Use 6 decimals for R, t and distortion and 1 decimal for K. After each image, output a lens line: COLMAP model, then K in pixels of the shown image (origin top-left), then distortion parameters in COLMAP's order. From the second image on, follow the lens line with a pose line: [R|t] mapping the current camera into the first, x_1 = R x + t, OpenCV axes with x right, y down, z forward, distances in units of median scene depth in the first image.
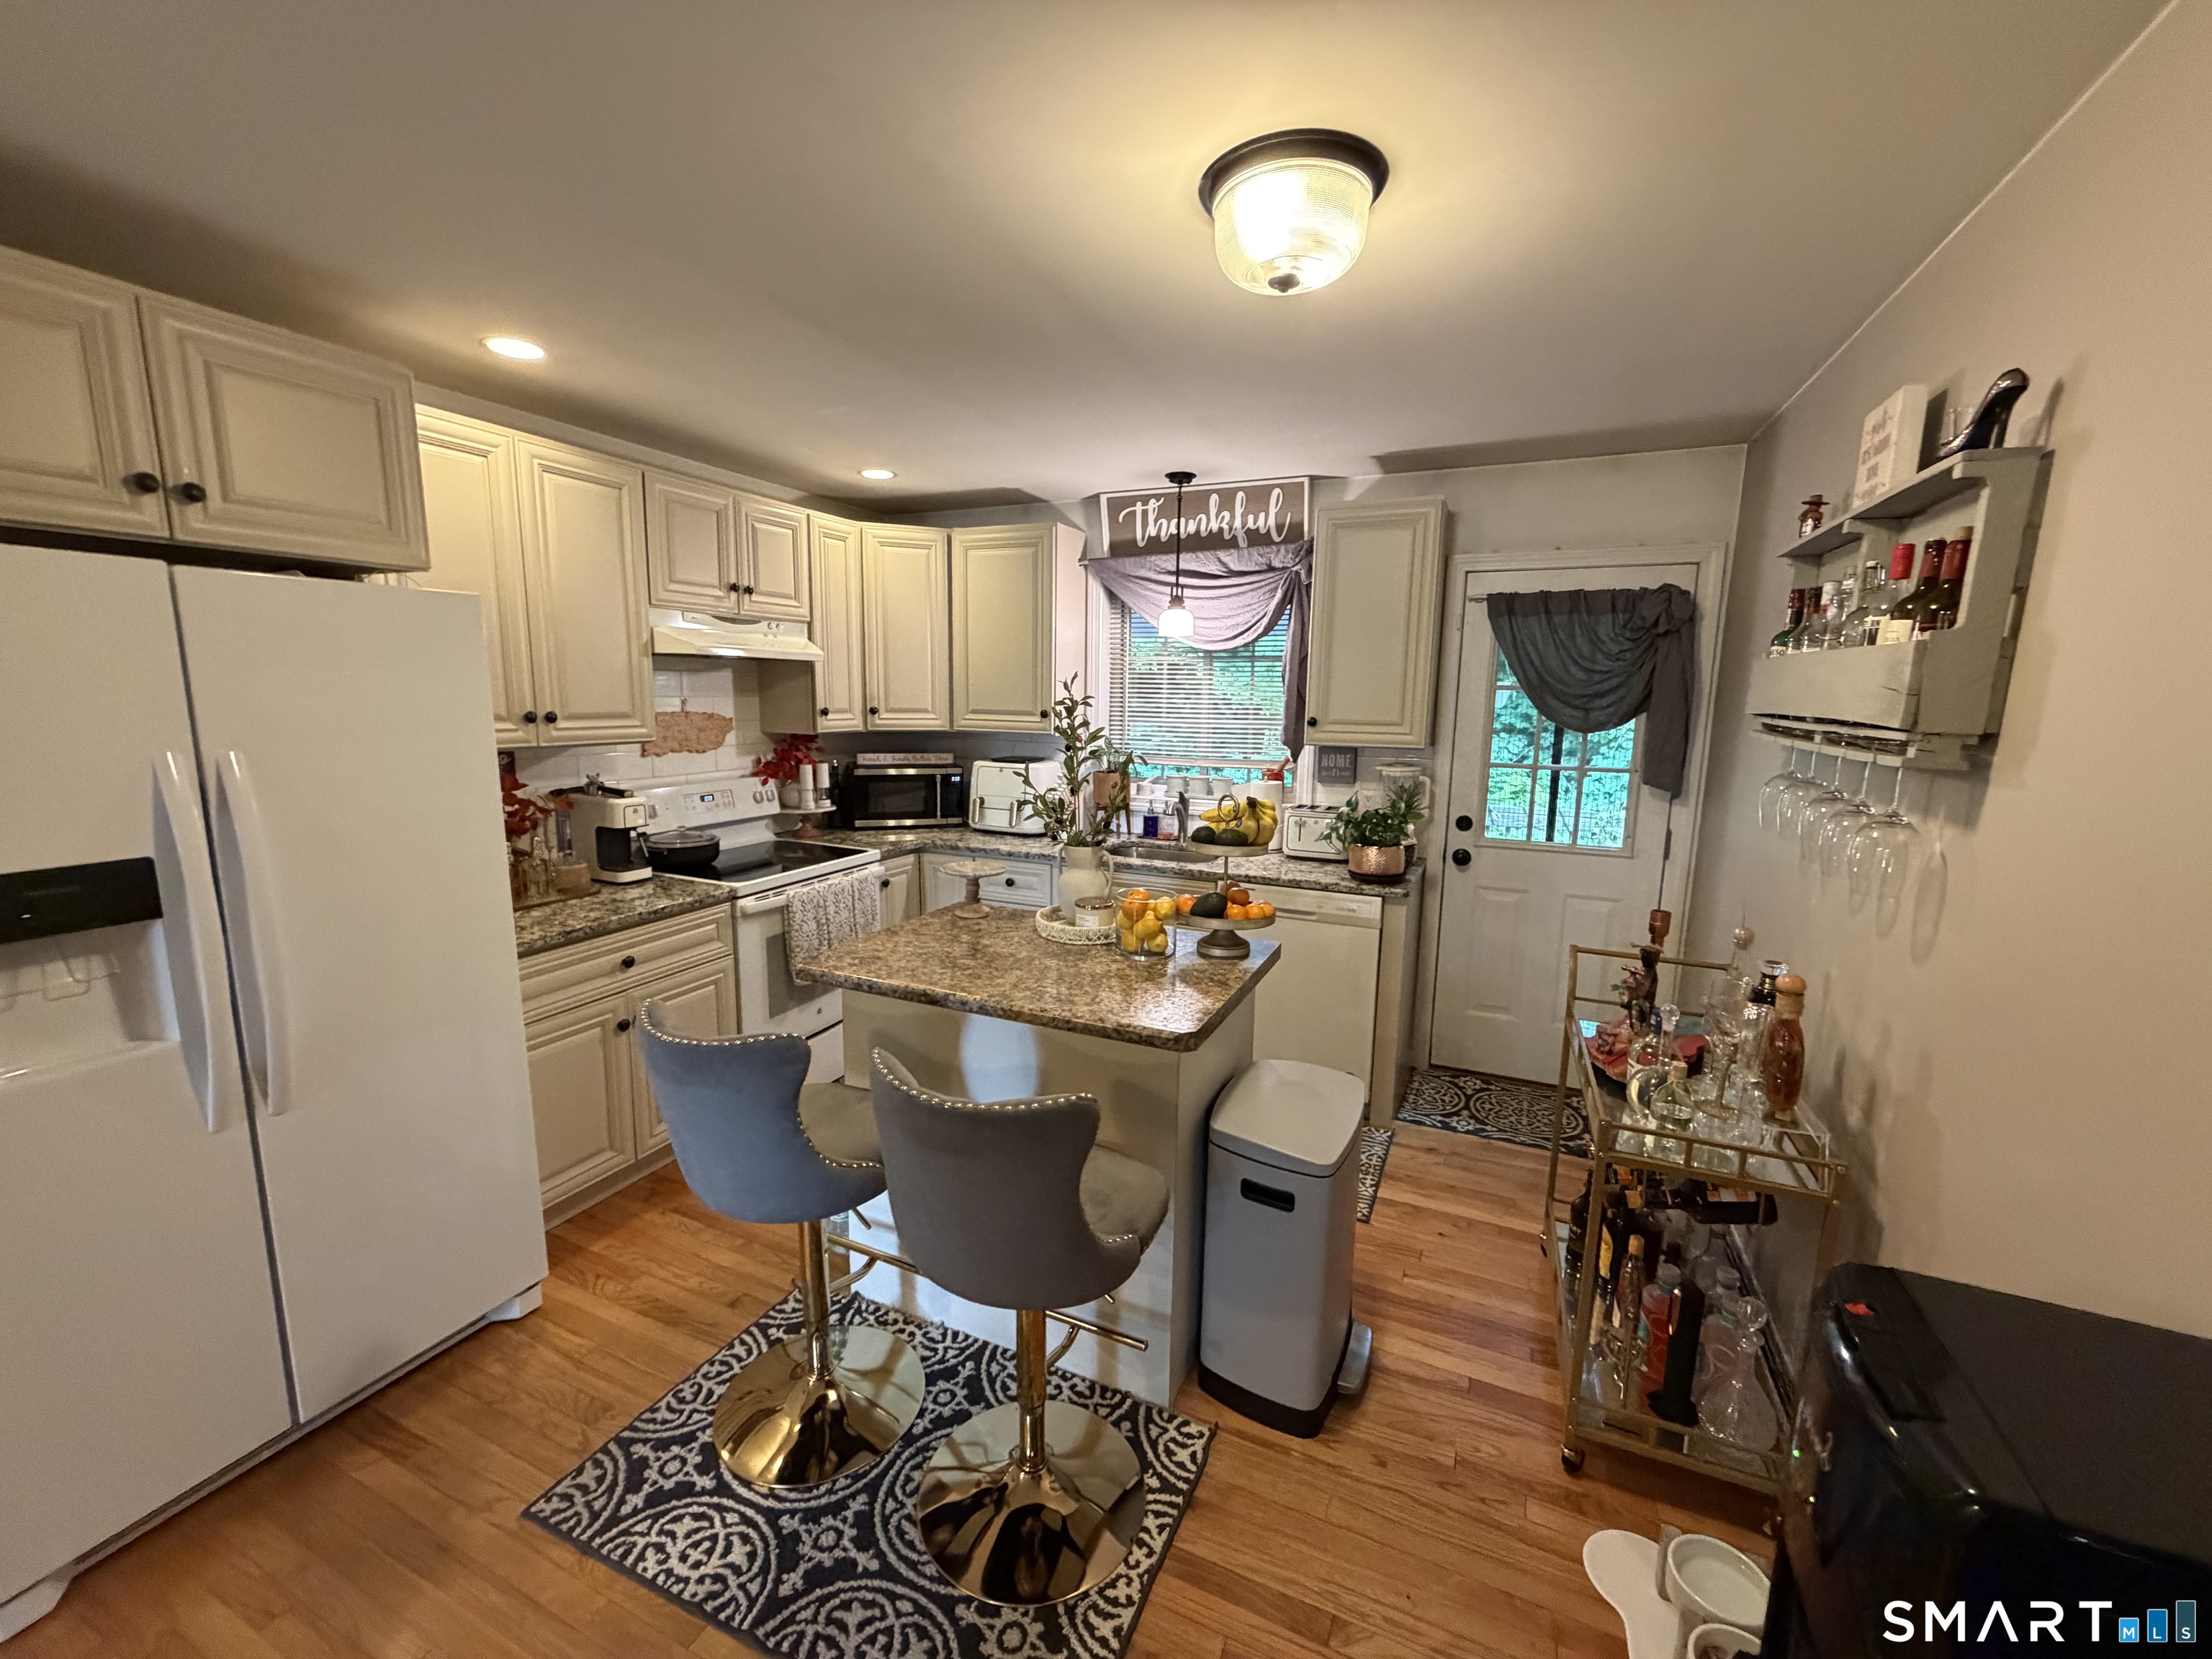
lens RADIAL K [[884.3, 0, 1106.0], [0, 884.3, 829.5], [0, 0, 1]] dist [0.000883, -0.000446]
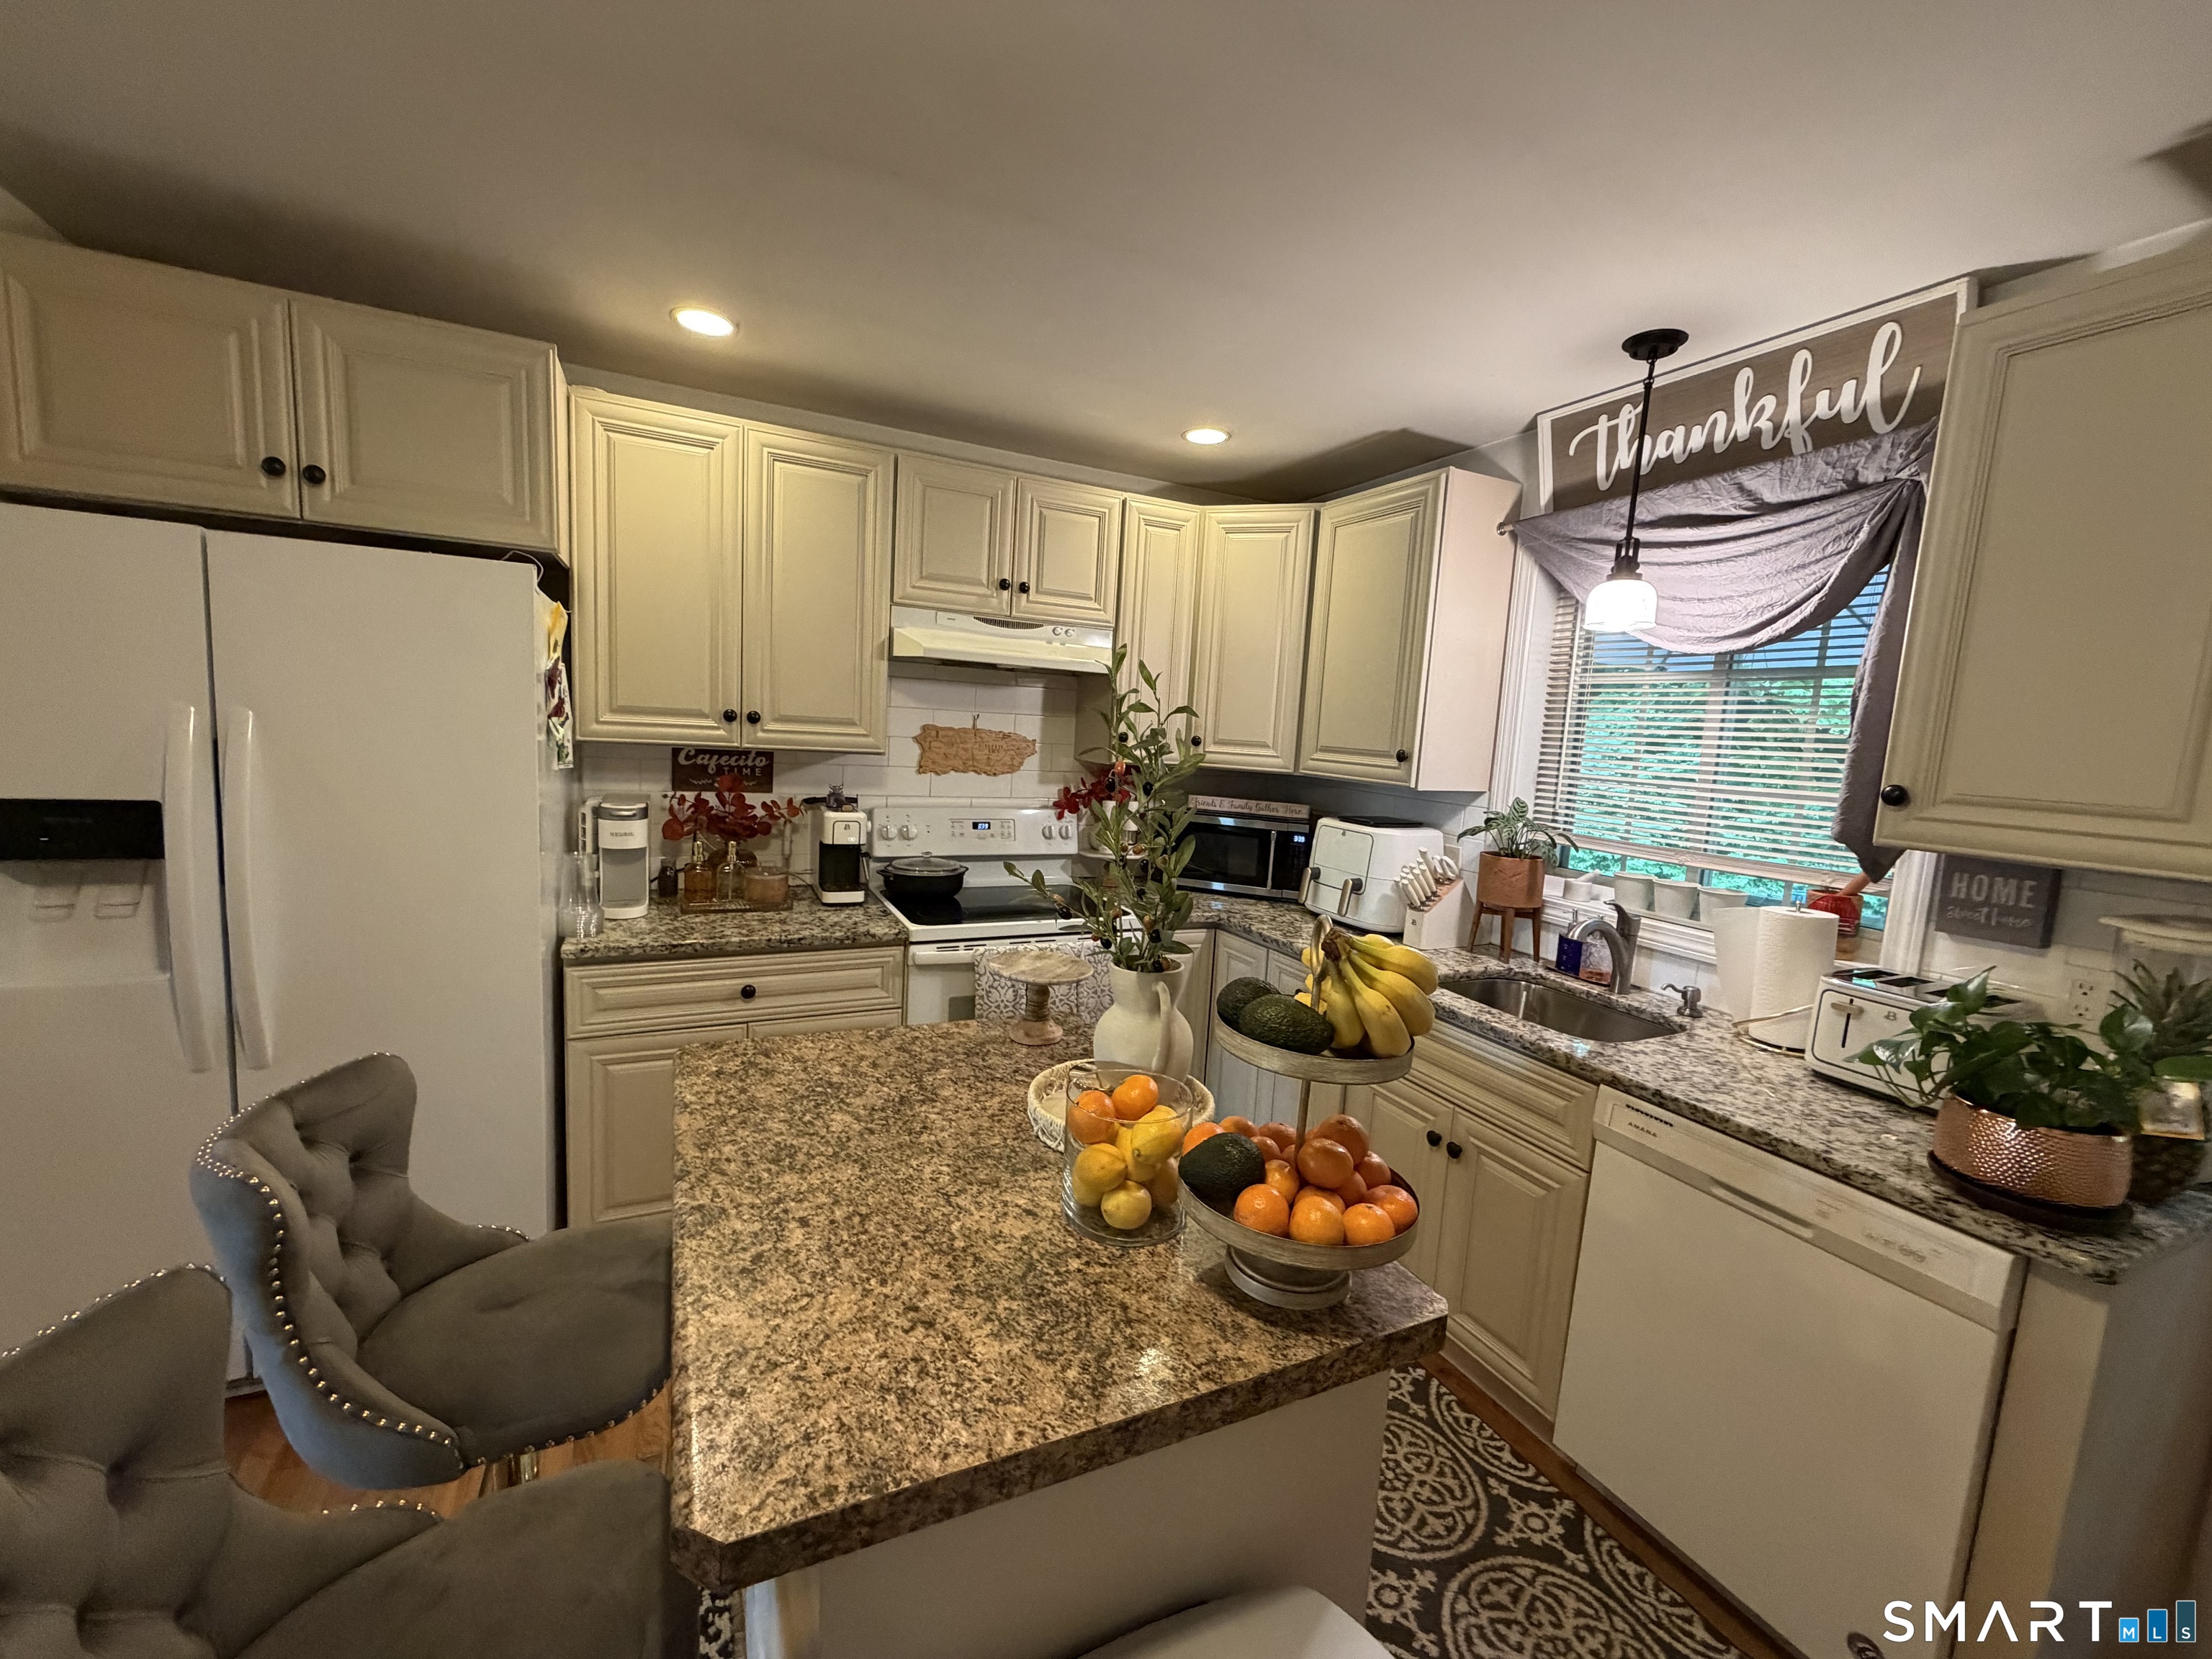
lens RADIAL K [[884.3, 0, 1106.0], [0, 884.3, 829.5], [0, 0, 1]] dist [0.000883, -0.000446]
pose [[0.767663, 0.105228, -0.632155, 0.199240], [-0.145960, 0.989210, -0.012584, -0.037264], [0.624010, 0.101930, 0.774740, 0.374386]]
